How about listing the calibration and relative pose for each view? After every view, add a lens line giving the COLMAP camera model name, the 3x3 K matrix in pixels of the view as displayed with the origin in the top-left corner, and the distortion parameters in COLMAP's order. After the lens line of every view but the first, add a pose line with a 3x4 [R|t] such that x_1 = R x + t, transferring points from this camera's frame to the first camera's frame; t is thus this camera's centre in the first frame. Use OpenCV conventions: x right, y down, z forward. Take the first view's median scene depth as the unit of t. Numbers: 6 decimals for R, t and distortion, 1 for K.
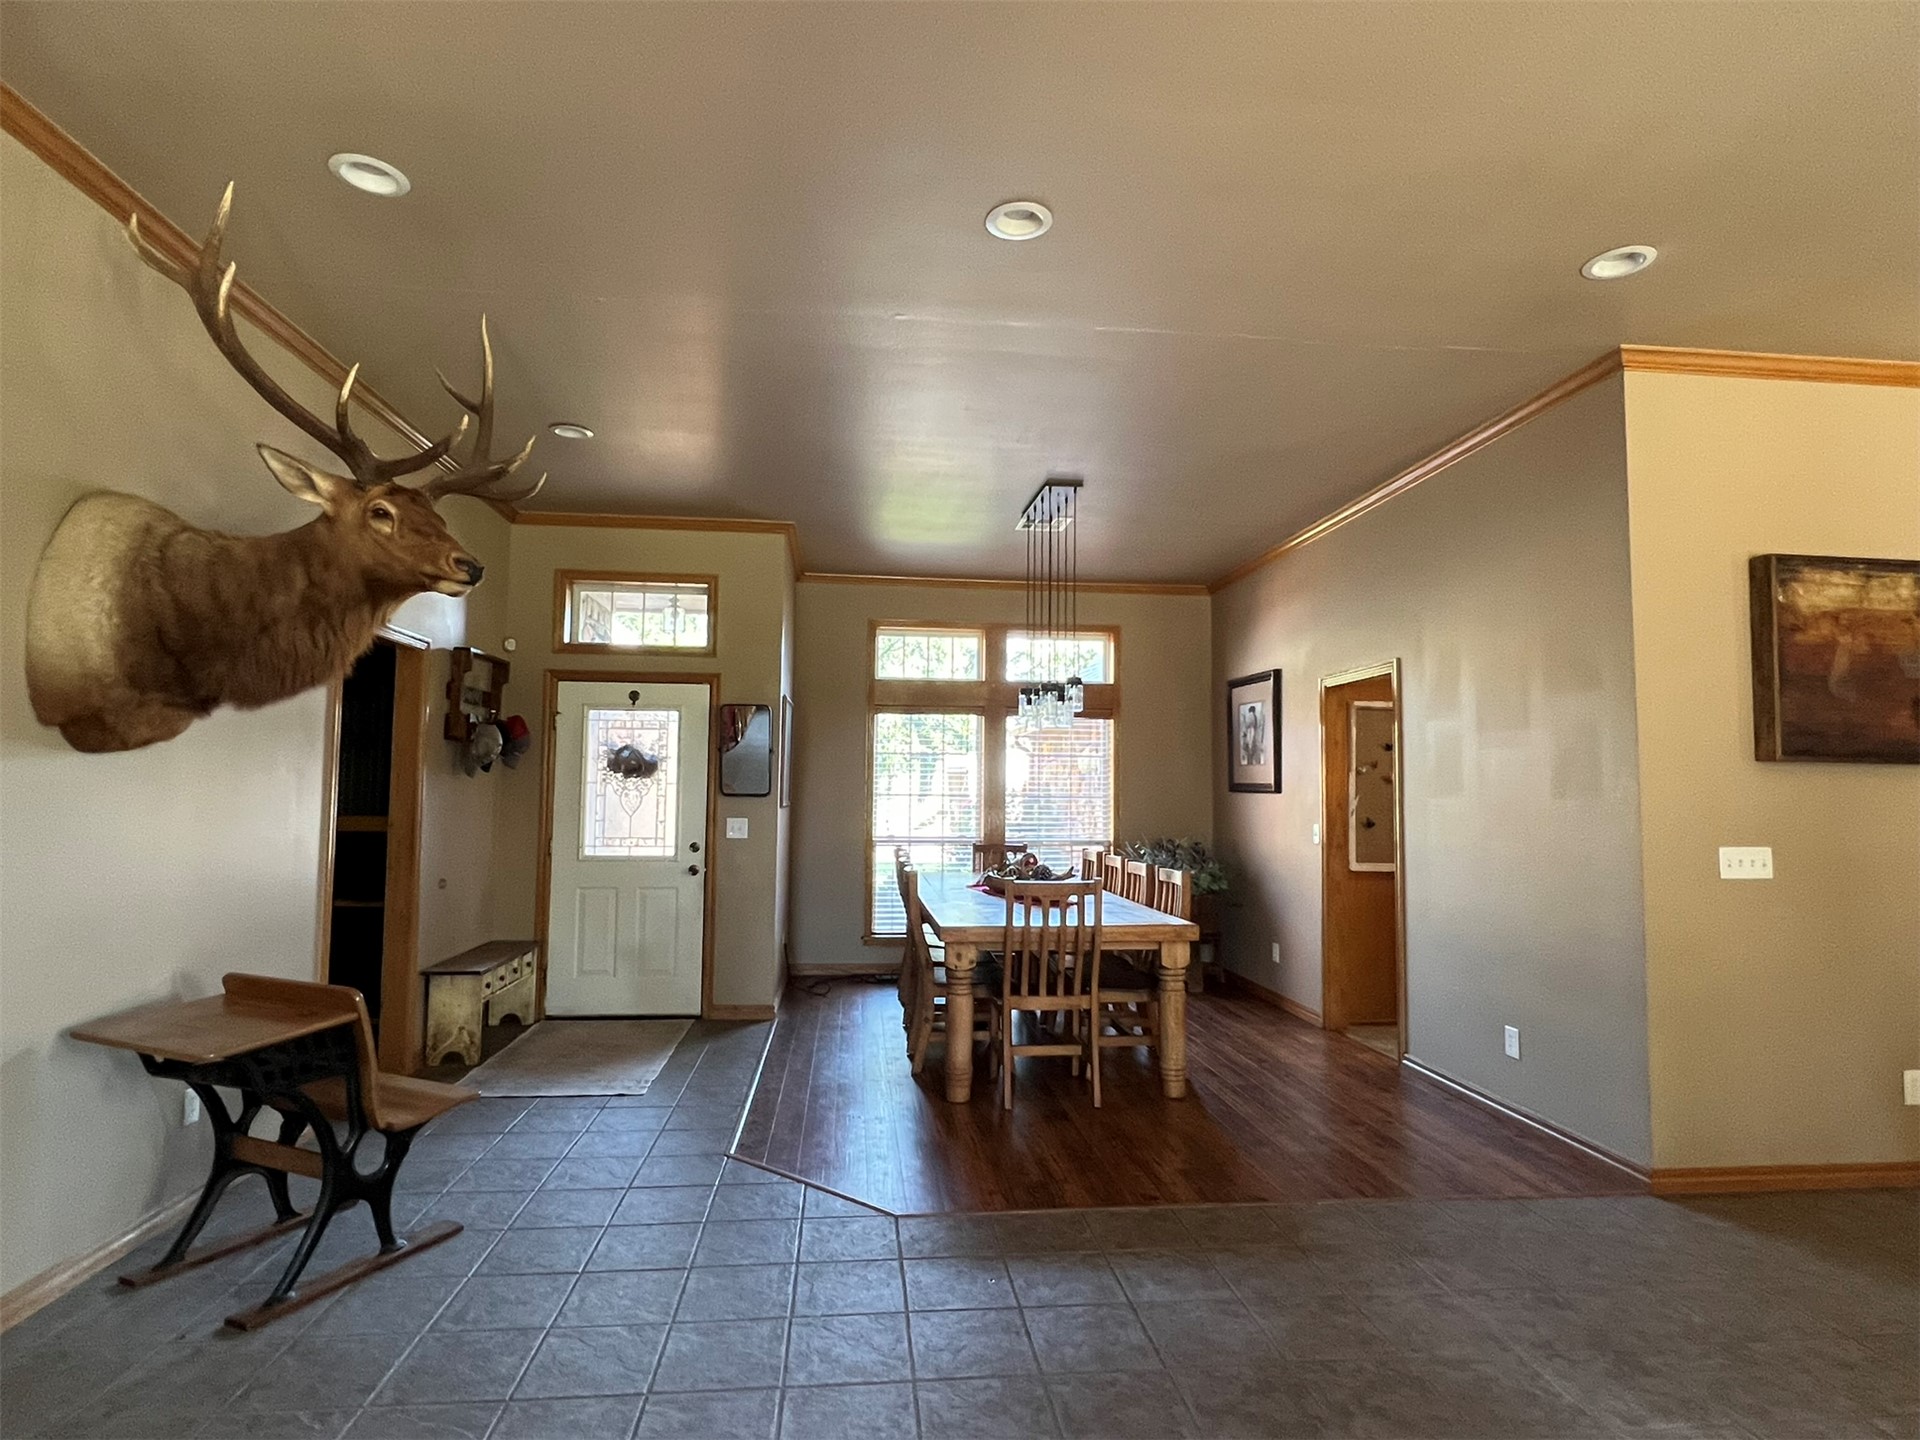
lens RADIAL K [[1000.5, 0, 954.5], [0, 1000.5, 727.2], [0, 0, 1]] dist [-0.002337, 0.000168]
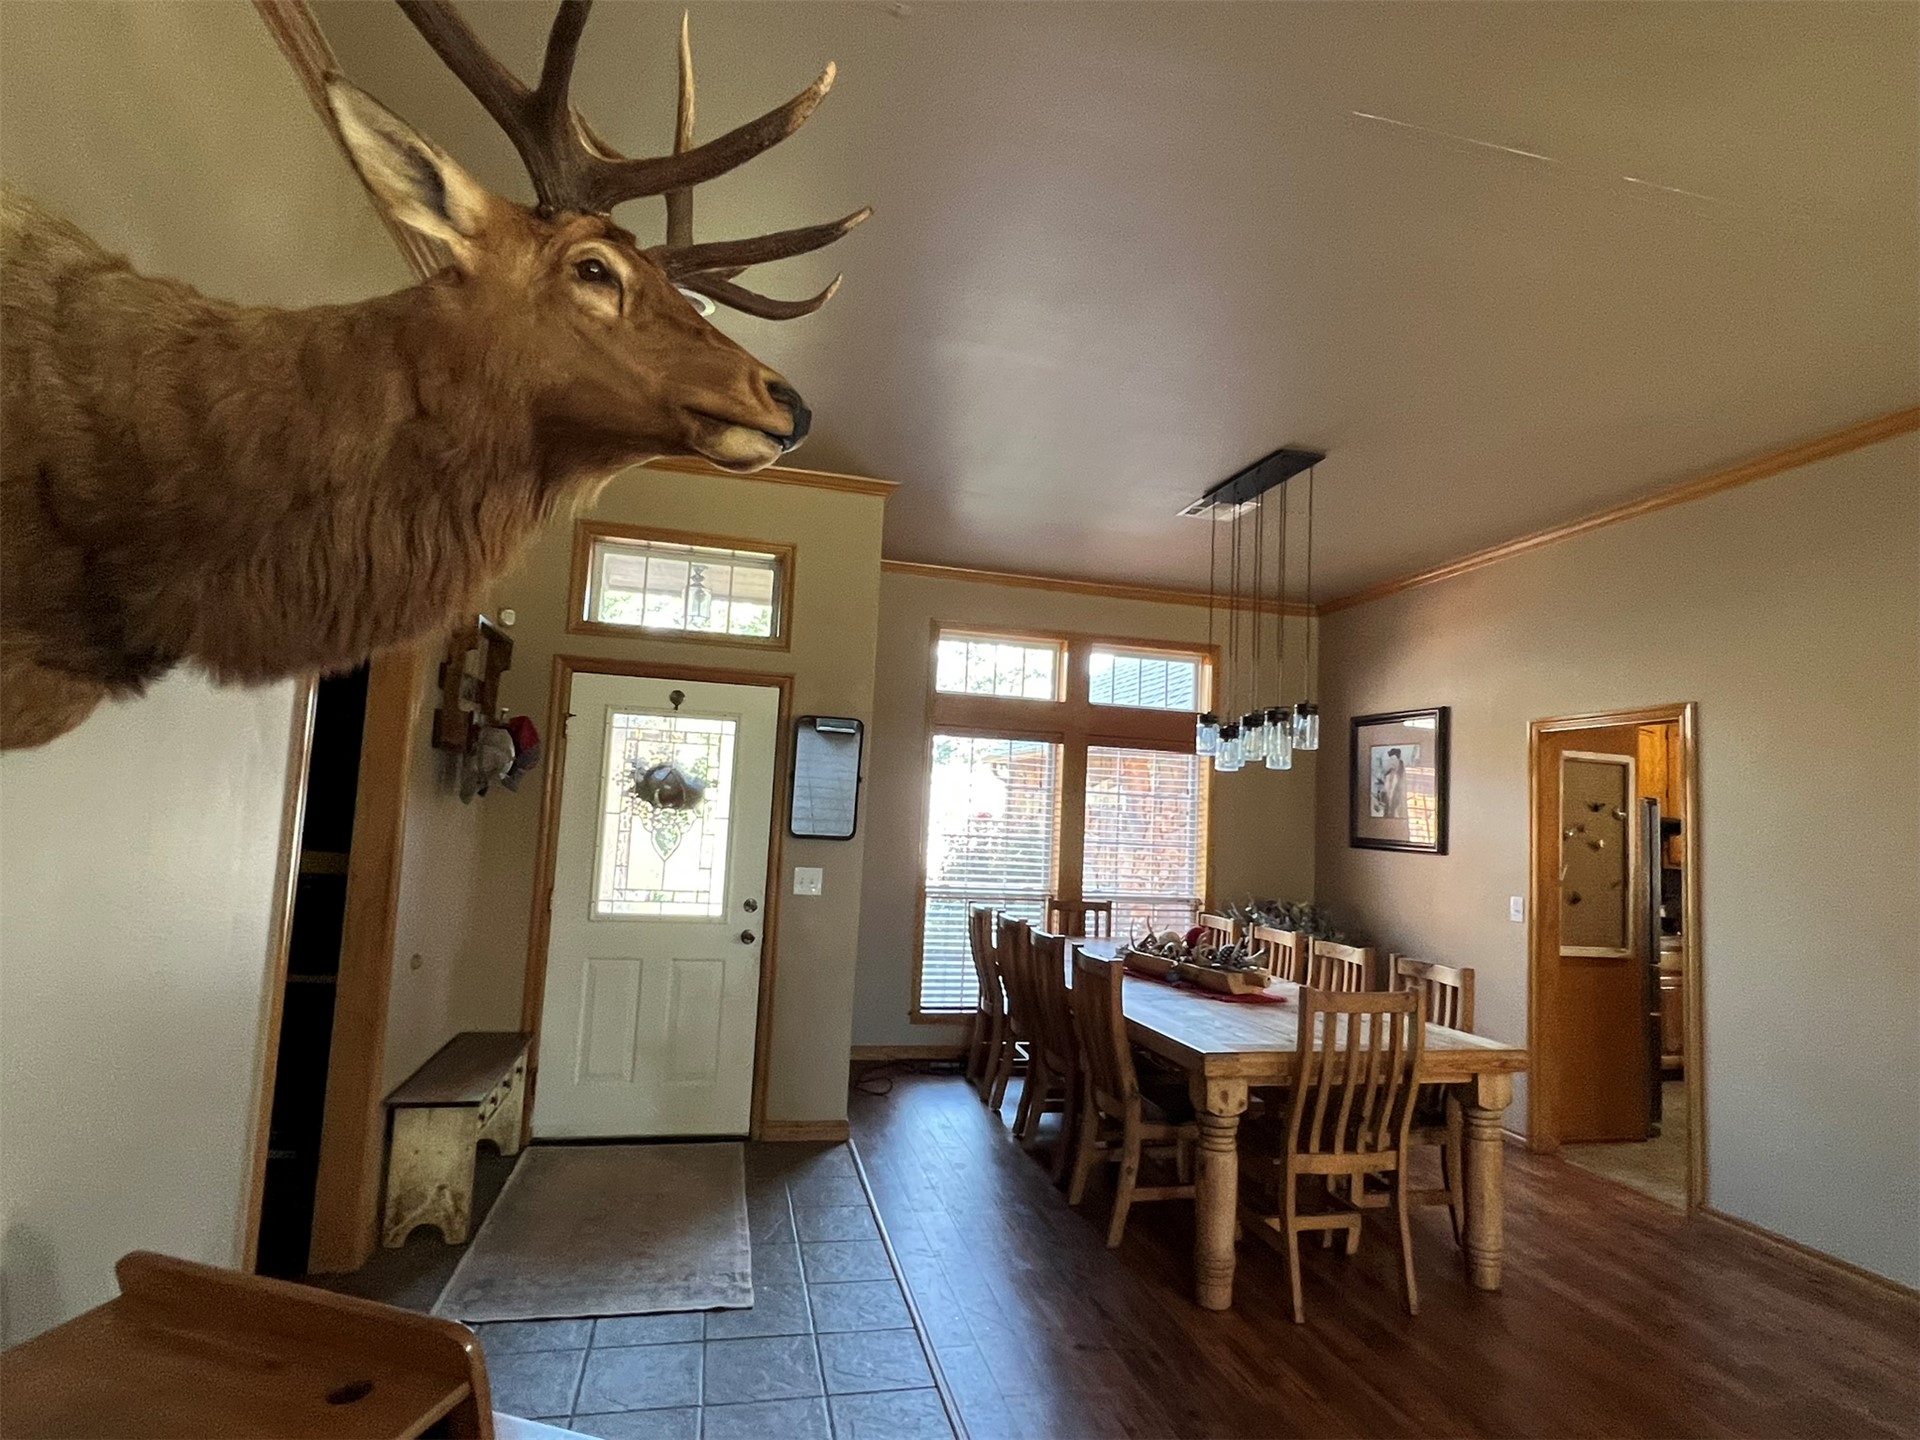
lens RADIAL K [[994.3, 0, 960.0], [0, 994.3, 720.0], [0, 0, 1]] dist [-0.006819, 0.000818]
pose [[0.989997, 0.051489, 0.131357, -0.211478], [-0.047861, 0.998384, -0.030629, -0.002308], [-0.132722, 0.024036, 0.990862, 0.247204]]
